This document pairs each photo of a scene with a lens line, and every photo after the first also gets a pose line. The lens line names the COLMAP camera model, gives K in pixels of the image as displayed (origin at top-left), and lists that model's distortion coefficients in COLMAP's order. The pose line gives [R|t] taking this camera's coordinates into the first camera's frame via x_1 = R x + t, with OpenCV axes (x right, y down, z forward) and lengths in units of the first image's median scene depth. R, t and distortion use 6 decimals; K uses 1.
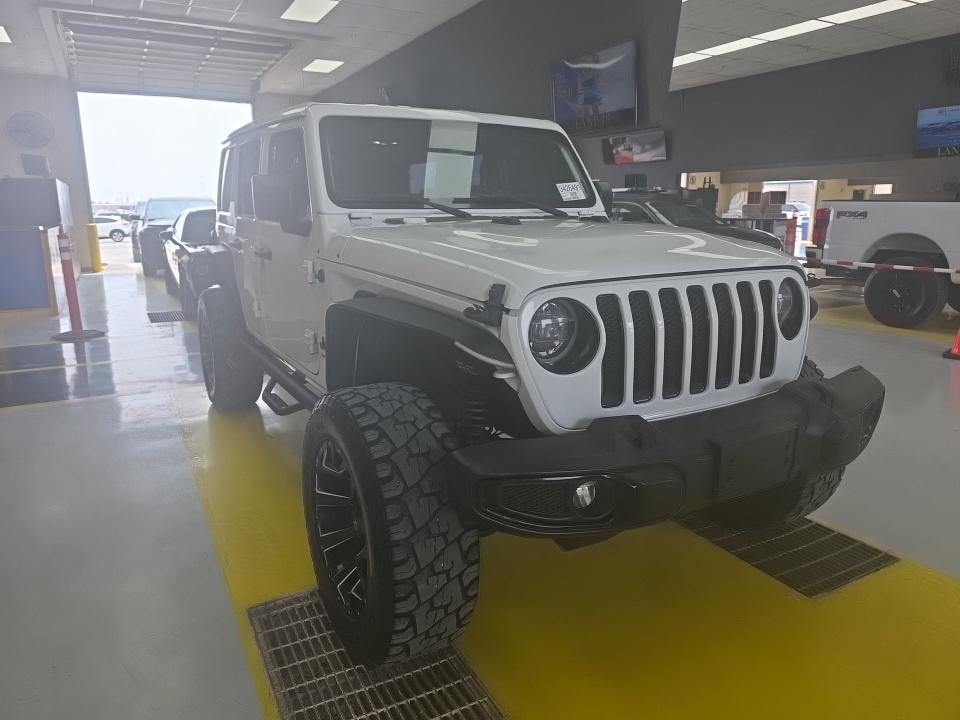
lens RADIAL K [[648.4, 0, 479.0], [0, 648.4, 339.2], [0, 0, 1]] dist [0.055400, -0.048090]
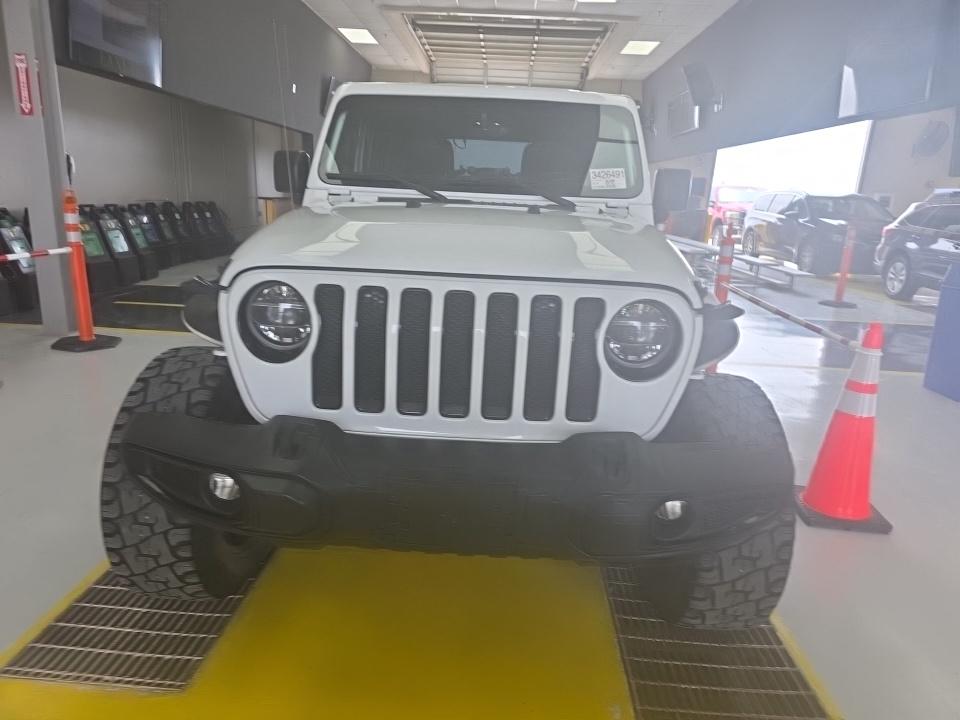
lens RADIAL K [[660.9, 0, 480.0], [0, 660.9, 360.0], [0, 0, 1]] dist [0.020836, -0.001116]
pose [[0.861053, 0.168704, -0.479716, 0.556783], [-0.148989, 0.985661, 0.079209, -0.045809], [0.486200, 0.003269, 0.873841, 0.199830]]
